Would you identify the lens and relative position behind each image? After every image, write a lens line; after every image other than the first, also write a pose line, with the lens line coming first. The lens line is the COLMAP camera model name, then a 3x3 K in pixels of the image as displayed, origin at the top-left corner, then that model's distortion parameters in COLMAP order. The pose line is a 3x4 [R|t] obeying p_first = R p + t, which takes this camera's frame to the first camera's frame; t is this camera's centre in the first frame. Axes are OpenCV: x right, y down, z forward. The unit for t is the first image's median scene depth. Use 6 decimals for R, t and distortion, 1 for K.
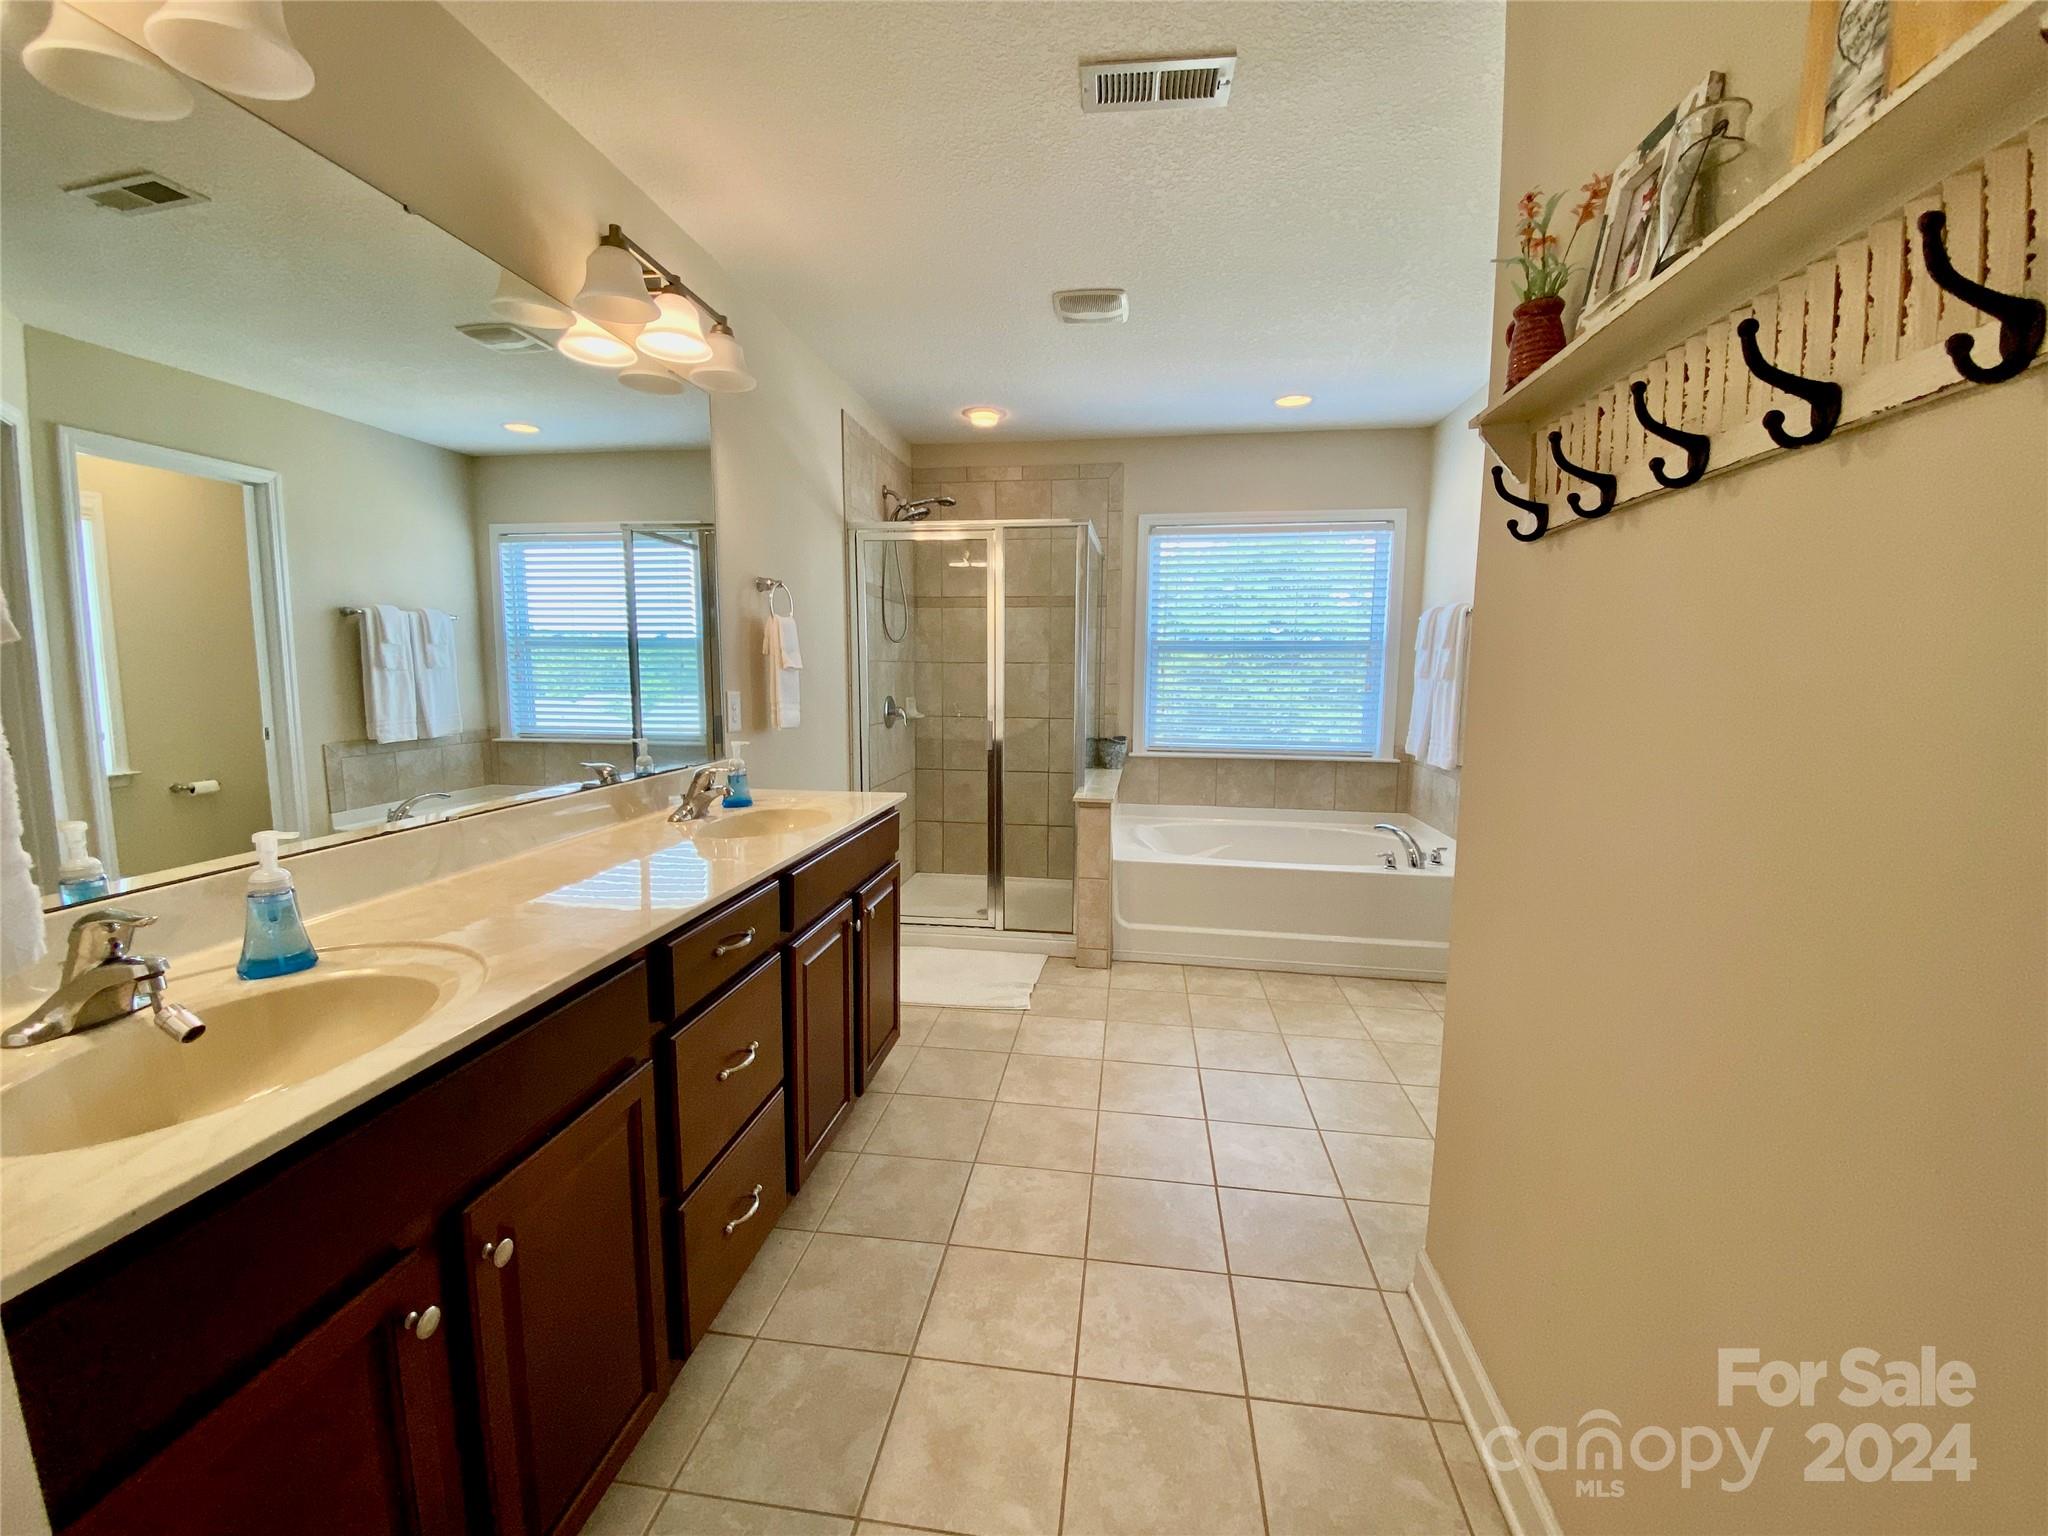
lens RADIAL K [[841.3, 0, 1010.2], [0, 841.3, 763.8], [0, 0, 1]] dist [-0.002756, -0.000736]
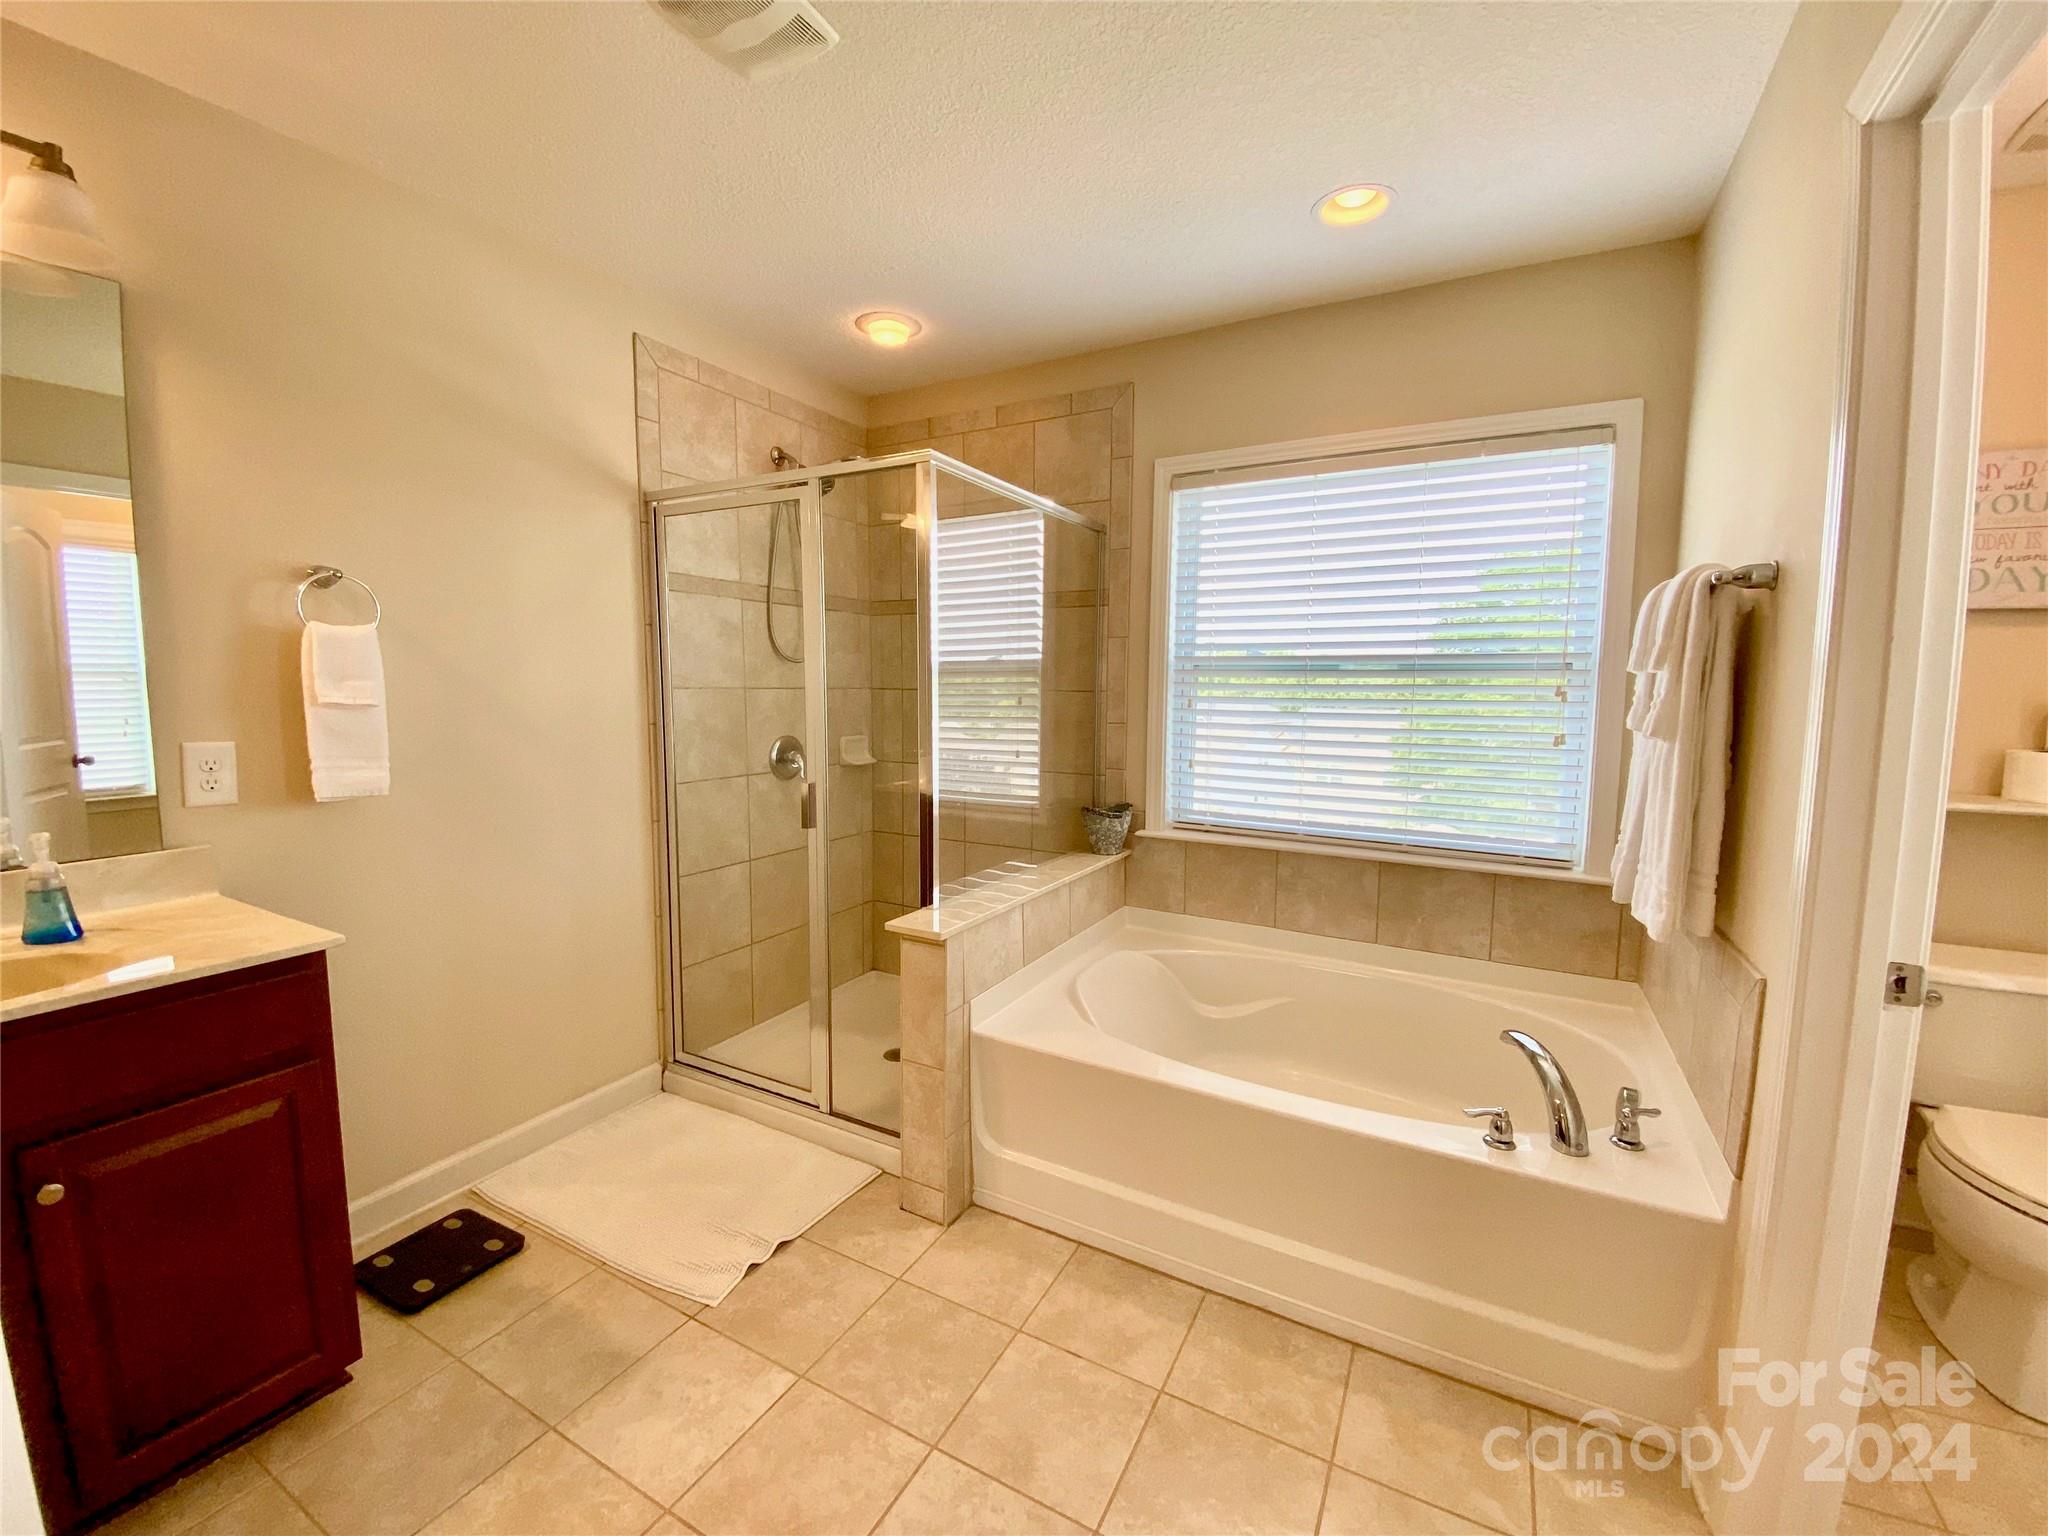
lens RADIAL K [[841.3, 0, 1036.3], [0, 841.3, 752.7], [0, 0, 1]] dist [-0.002756, -0.000736]
pose [[0.938867, 0.031785, -0.342809, 0.304391], [-0.043217, 0.998734, -0.025758, -0.056160], [0.341557, 0.038999, 0.939052, 0.393072]]
